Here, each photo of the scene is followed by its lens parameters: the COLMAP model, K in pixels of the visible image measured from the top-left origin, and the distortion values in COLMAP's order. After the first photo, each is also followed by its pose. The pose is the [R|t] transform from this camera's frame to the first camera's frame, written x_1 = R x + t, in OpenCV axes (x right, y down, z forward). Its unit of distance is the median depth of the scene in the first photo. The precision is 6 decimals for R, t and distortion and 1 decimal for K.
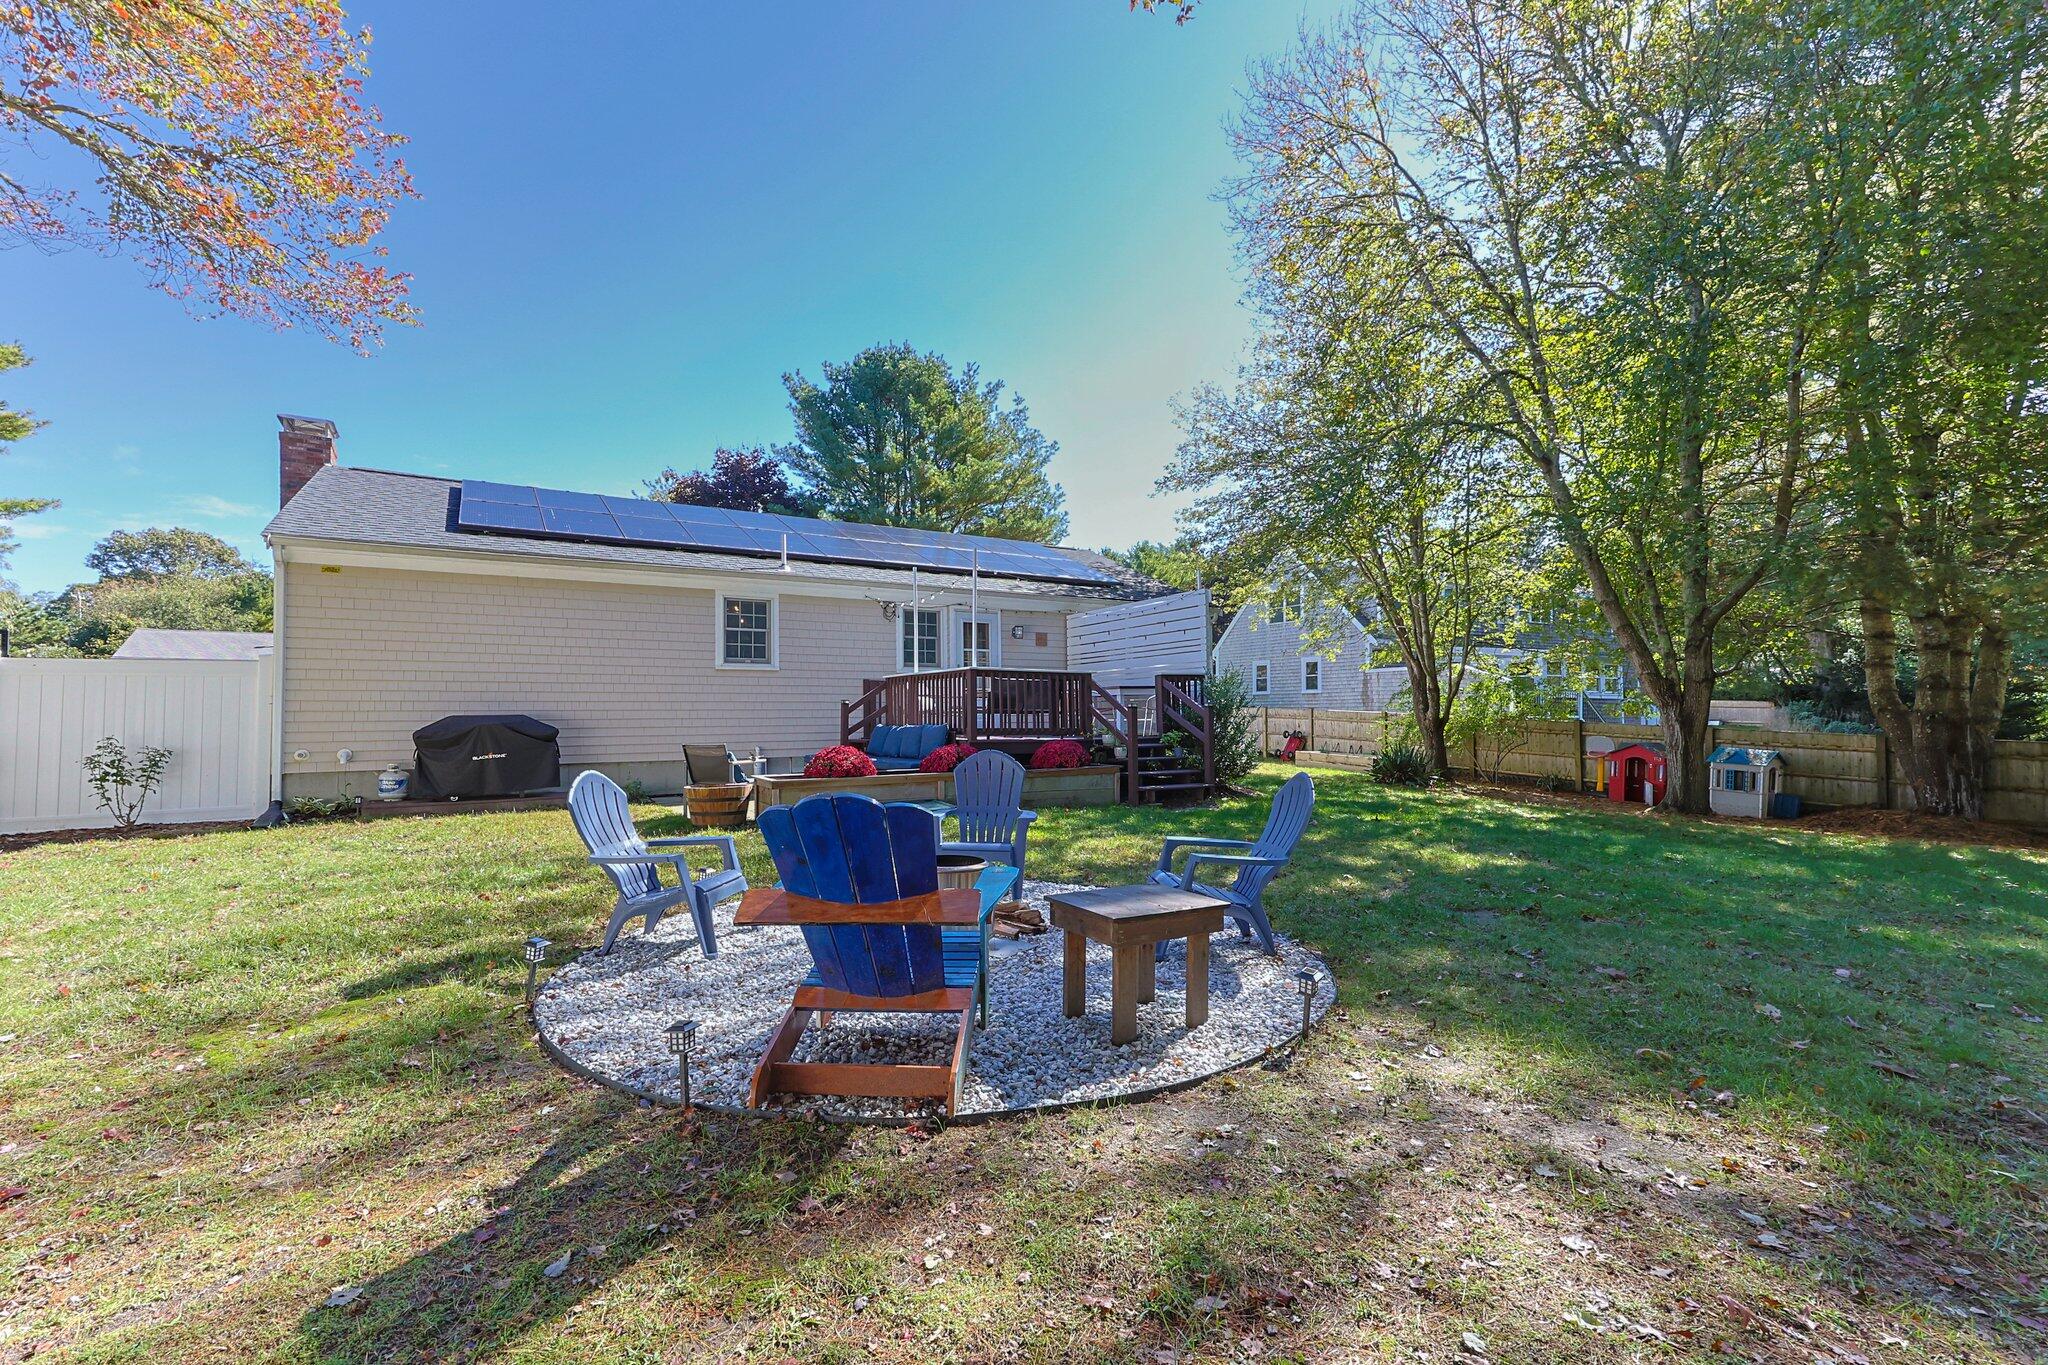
lens RADIAL K [[849.2, 0, 1014.7], [0, 849.2, 691.3], [0, 0, 1]] dist [0.018035, 0.000149]
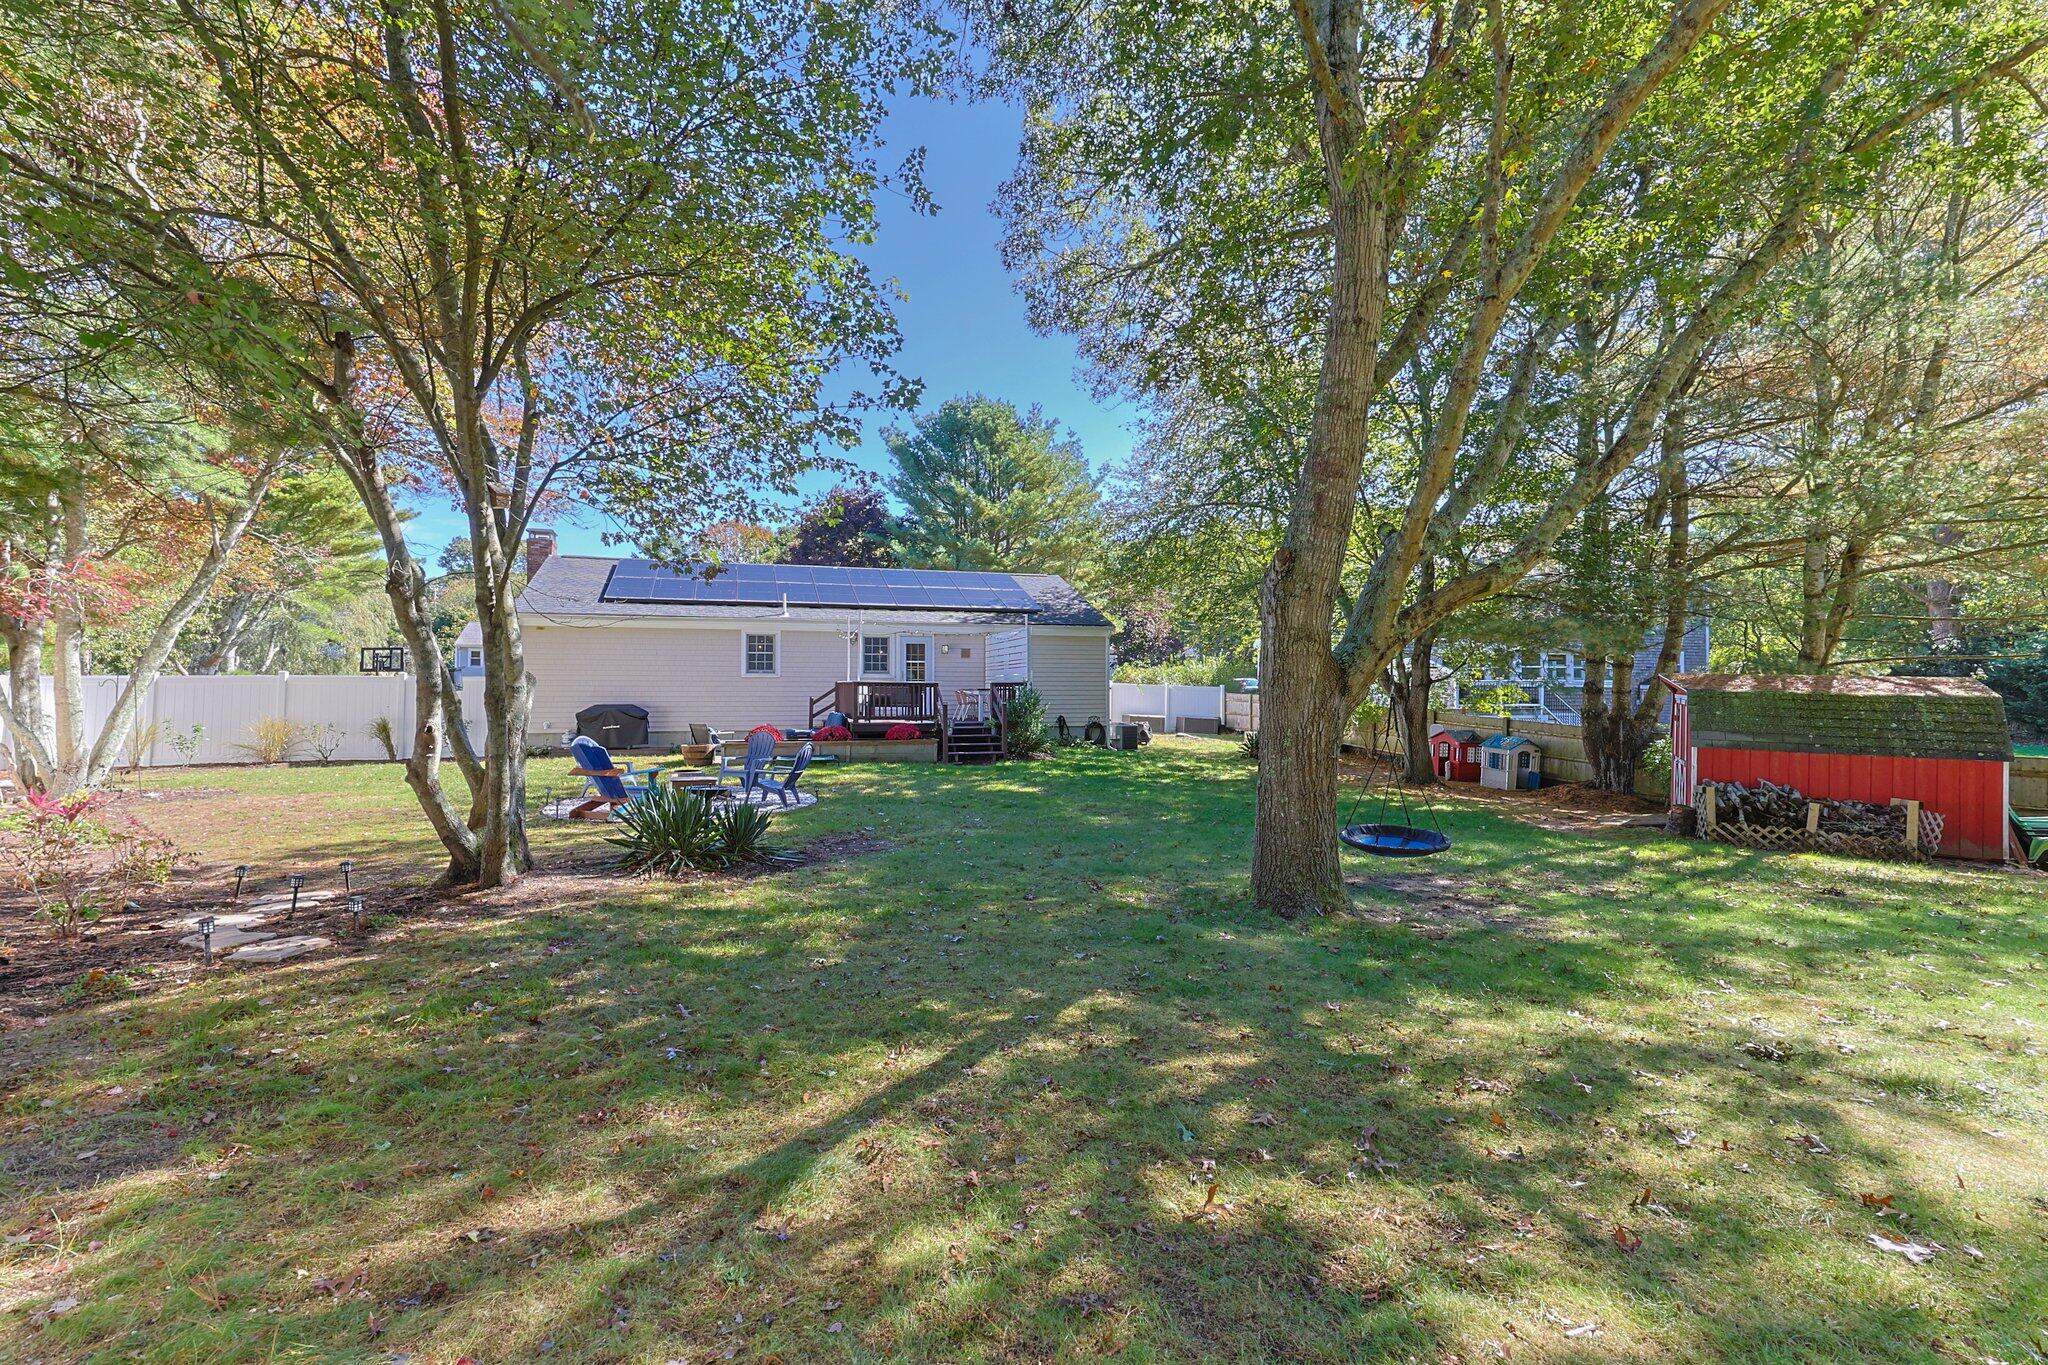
lens RADIAL K [[821.9, 0, 1018.9], [0, 821.9, 680.4], [0, 0, 1]] dist [0.001177, 0.000218]
pose [[0.978964, 0.006457, -0.203933, 0.524535], [-0.002300, 0.999785, 0.020615, -0.055339], [0.204022, -0.019713, 0.978768, -0.481786]]
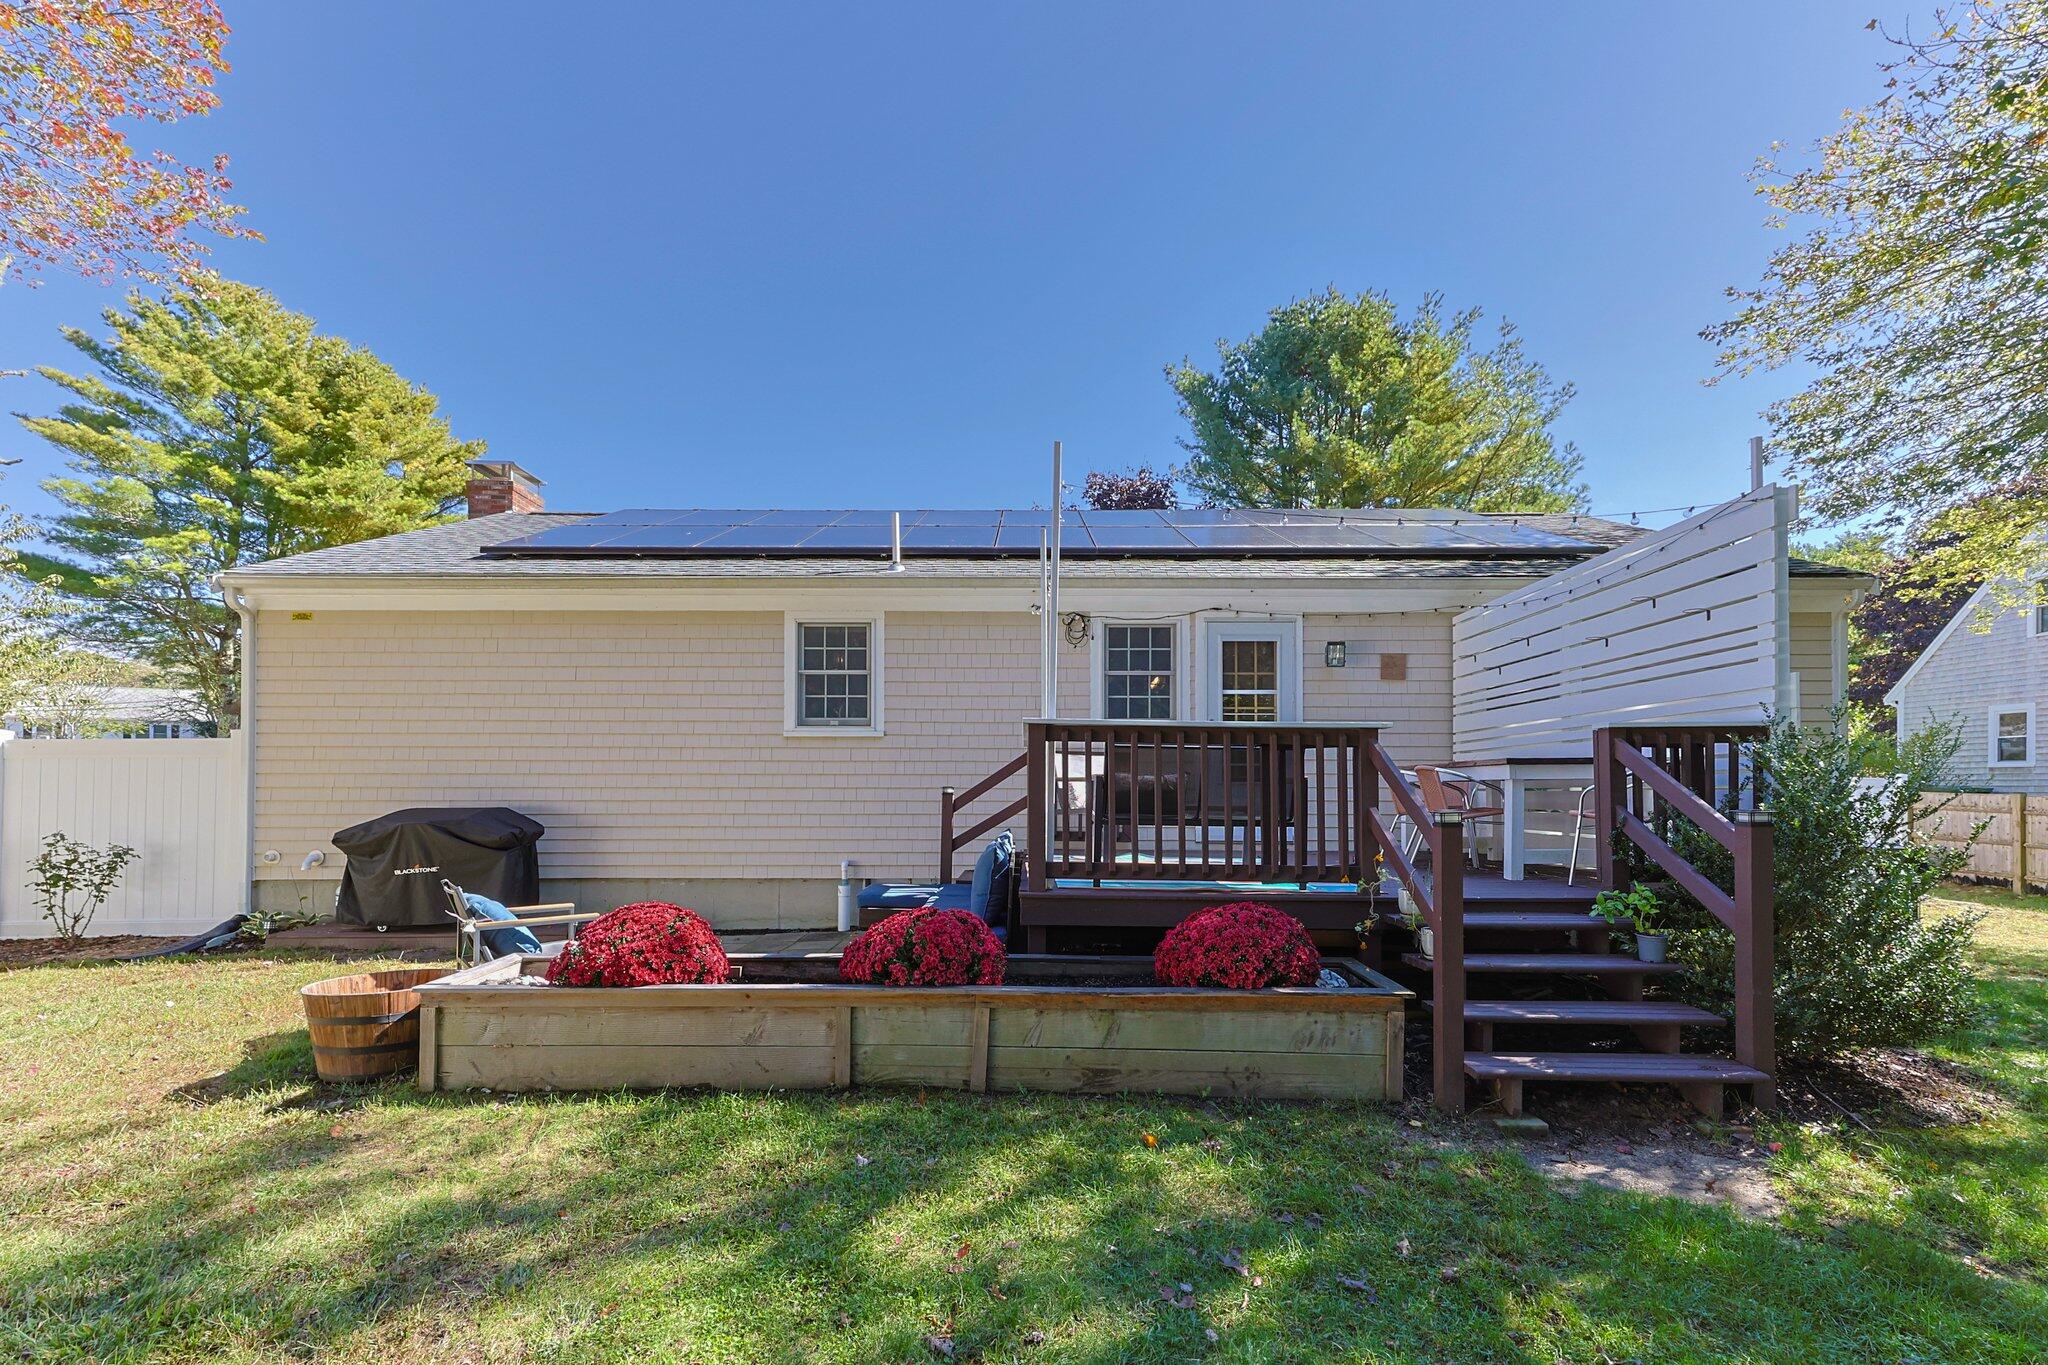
lens RADIAL K [[913.4, 0, 1031.3], [0, 913.4, 788.5], [0, 0, 1]] dist [0.016591, 0.000202]
pose [[0.865369, 0.009046, -0.501054, 0.153136], [0.007483, 0.999492, 0.030969, -0.007269], [0.501079, -0.030549, 0.864862, 0.511721]]
